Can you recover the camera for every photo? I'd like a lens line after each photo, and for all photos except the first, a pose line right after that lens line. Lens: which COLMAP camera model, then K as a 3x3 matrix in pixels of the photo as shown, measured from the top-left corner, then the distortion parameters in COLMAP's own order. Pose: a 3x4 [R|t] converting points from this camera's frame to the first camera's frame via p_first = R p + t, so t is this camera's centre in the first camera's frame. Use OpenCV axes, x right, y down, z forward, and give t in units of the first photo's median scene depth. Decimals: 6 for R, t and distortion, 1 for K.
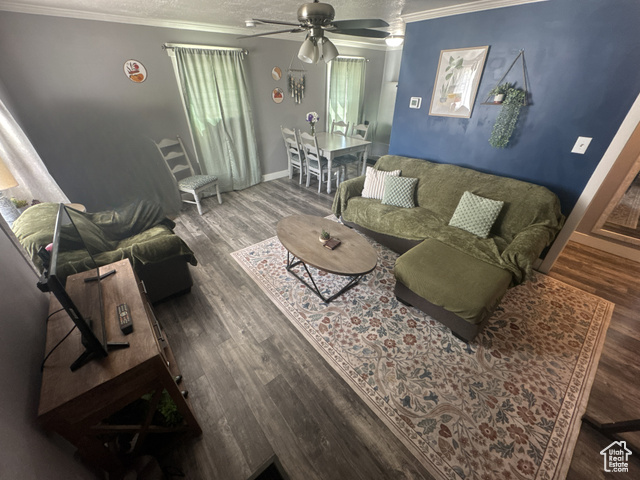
lens RADIAL K [[254.7, 0, 320.0], [0, 254.7, 240.0], [0, 0, 1]] dist [0.000575, -0.000097]
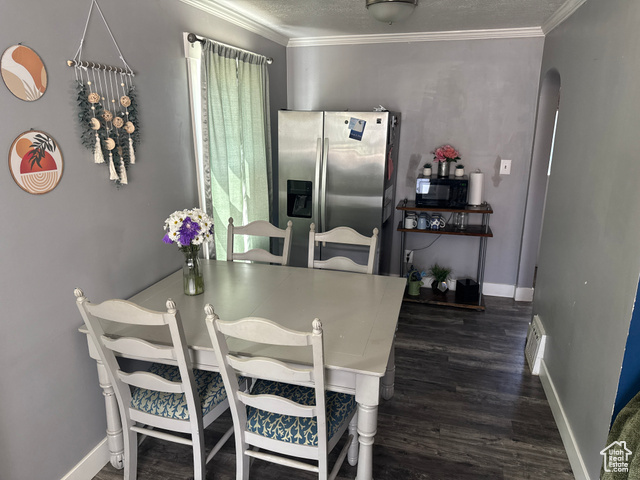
lens RADIAL K [[456.7, 0, 320.0], [0, 456.7, 240.0], [0, 0, 1]] dist [0.005615, -0.000653]
pose [[0.822999, -0.150356, 0.547783, -0.224655], [0.303499, 0.931543, -0.200291, -0.417625], [-0.480168, 0.331091, 0.812291, 0.695700]]
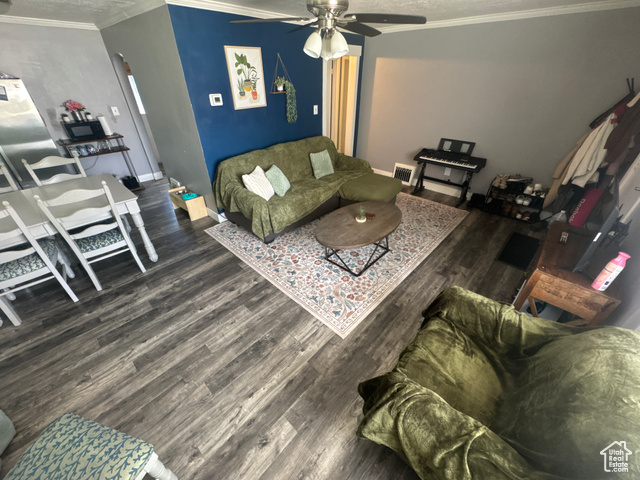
lens RADIAL K [[258.6, 0, 320.0], [0, 258.6, 240.0], [0, 0, 1]] dist [0.001421, -0.000296]
pose [[-0.121397, -0.539376, 0.833268, -0.596377], [0.529592, 0.674814, 0.513963, -0.387482], [-0.839521, 0.503686, 0.203729, 0.604925]]
